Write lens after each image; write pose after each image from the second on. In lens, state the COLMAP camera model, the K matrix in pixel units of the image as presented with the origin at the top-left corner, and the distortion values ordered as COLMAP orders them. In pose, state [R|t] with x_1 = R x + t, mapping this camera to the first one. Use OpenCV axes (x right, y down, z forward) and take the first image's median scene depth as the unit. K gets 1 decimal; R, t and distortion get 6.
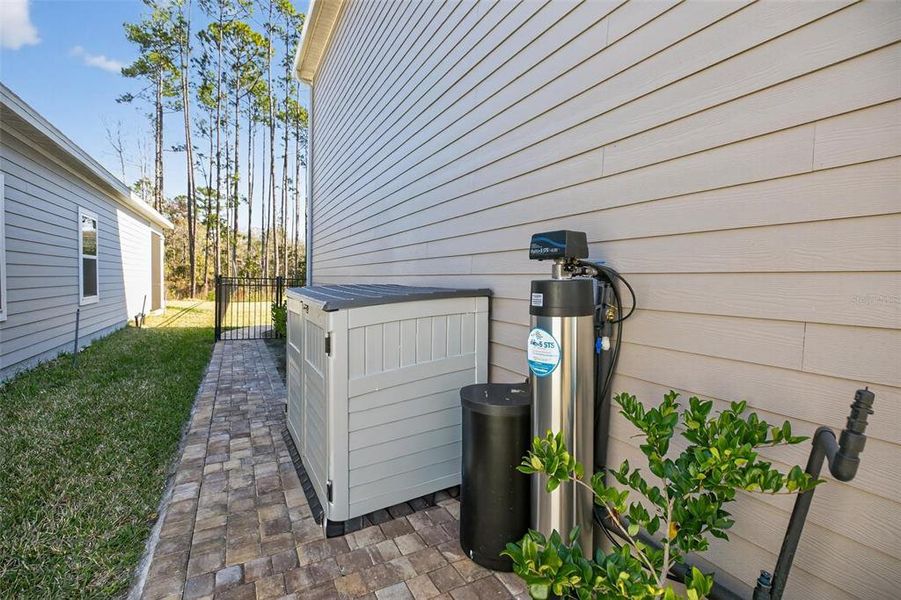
lens RADIAL K [[419.1, 0, 450.2], [0, 419.1, 289.2], [0, 0, 1]] dist [0.001464, 0.000091]
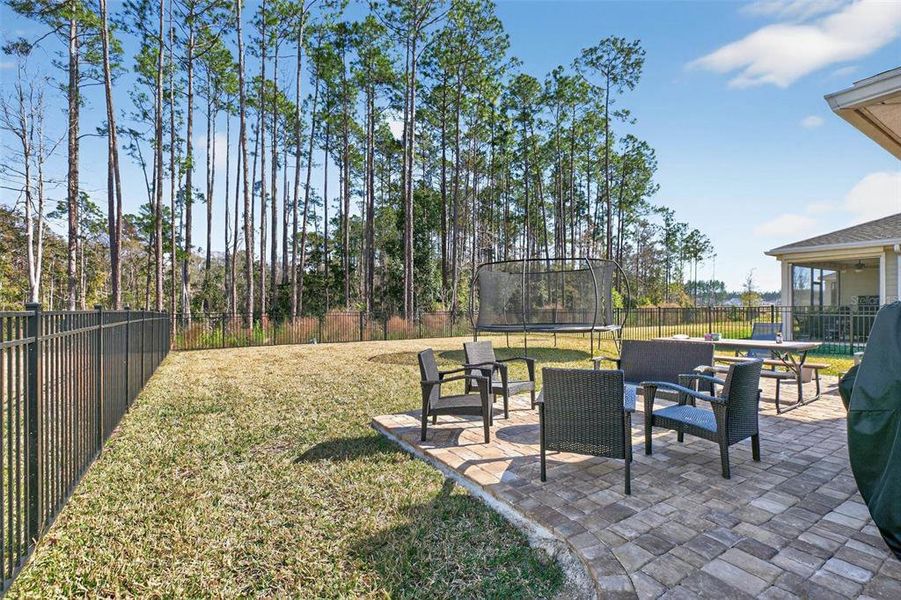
lens RADIAL K [[407.4, 0, 452.9], [0, 407.4, 298.9], [0, 0, 1]] dist [-0.002275, -0.000568]
pose [[0.995451, -0.015421, 0.094015, -0.131469], [0.018891, 0.999169, -0.036126, -0.008748], [-0.093380, 0.037738, 0.994915, 0.276691]]
